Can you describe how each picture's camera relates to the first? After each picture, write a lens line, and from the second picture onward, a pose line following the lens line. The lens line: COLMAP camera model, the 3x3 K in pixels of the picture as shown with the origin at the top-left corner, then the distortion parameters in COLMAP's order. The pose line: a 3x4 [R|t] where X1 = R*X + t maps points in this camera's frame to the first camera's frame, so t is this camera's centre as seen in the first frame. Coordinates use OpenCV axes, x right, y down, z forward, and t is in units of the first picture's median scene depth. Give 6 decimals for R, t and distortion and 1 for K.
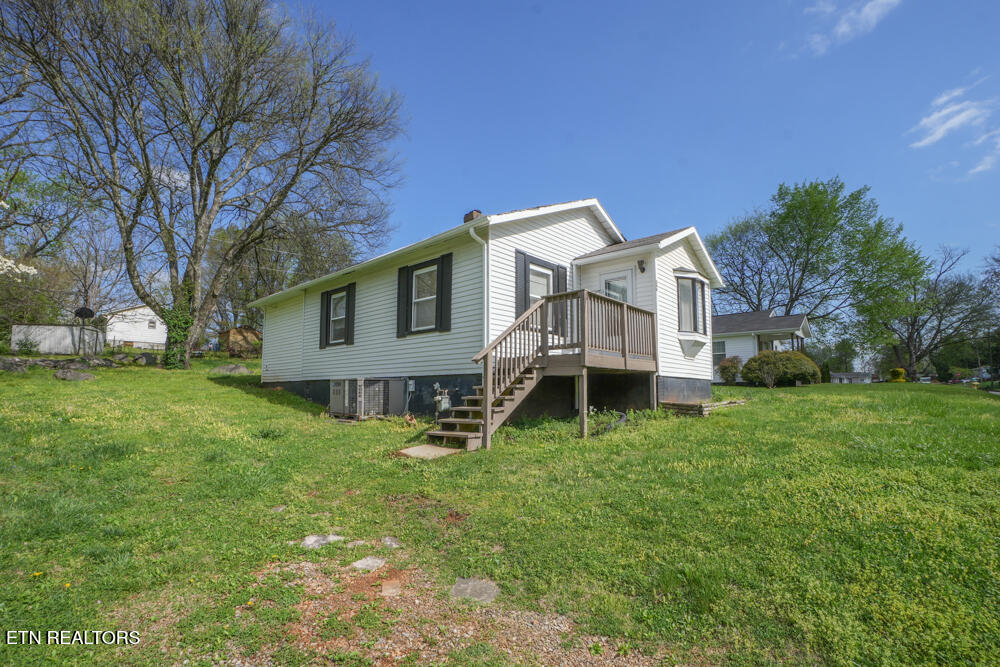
lens RADIAL K [[437.5, 0, 499.7], [0, 437.5, 353.7], [0, 0, 1]] dist [-0.027670, 0.000385]
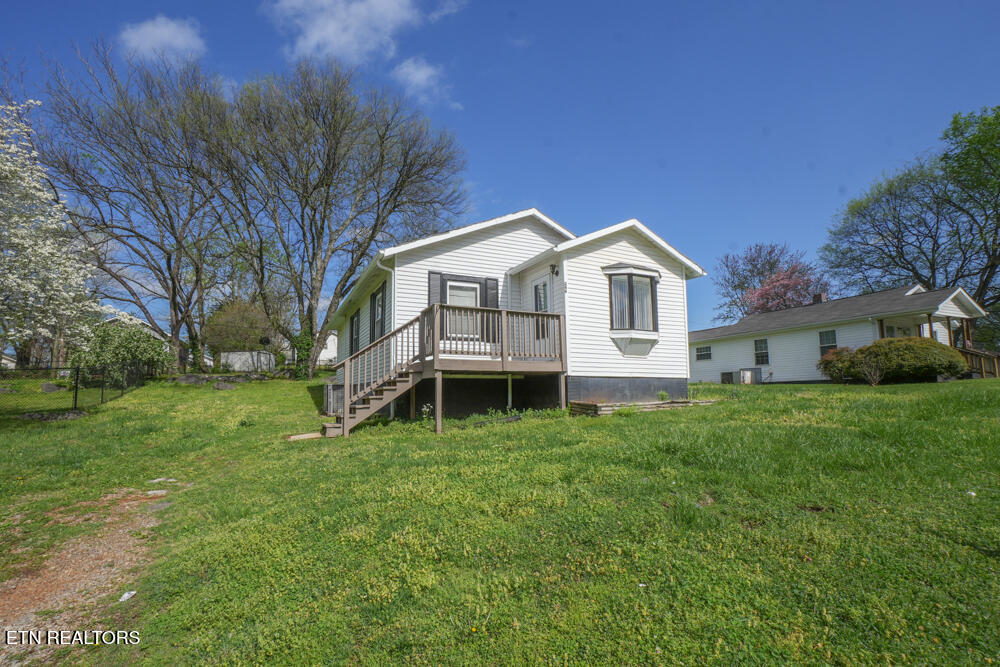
lens RADIAL K [[433.3, 0, 485.5], [0, 433.3, 358.3], [0, 0, 1]] dist [-0.020464, -0.000013]
pose [[0.919105, -0.043561, -0.391596, 0.524086], [0.043487, 0.999013, -0.009064, 0.009274], [0.391605, -0.008699, 0.920092, -0.005703]]
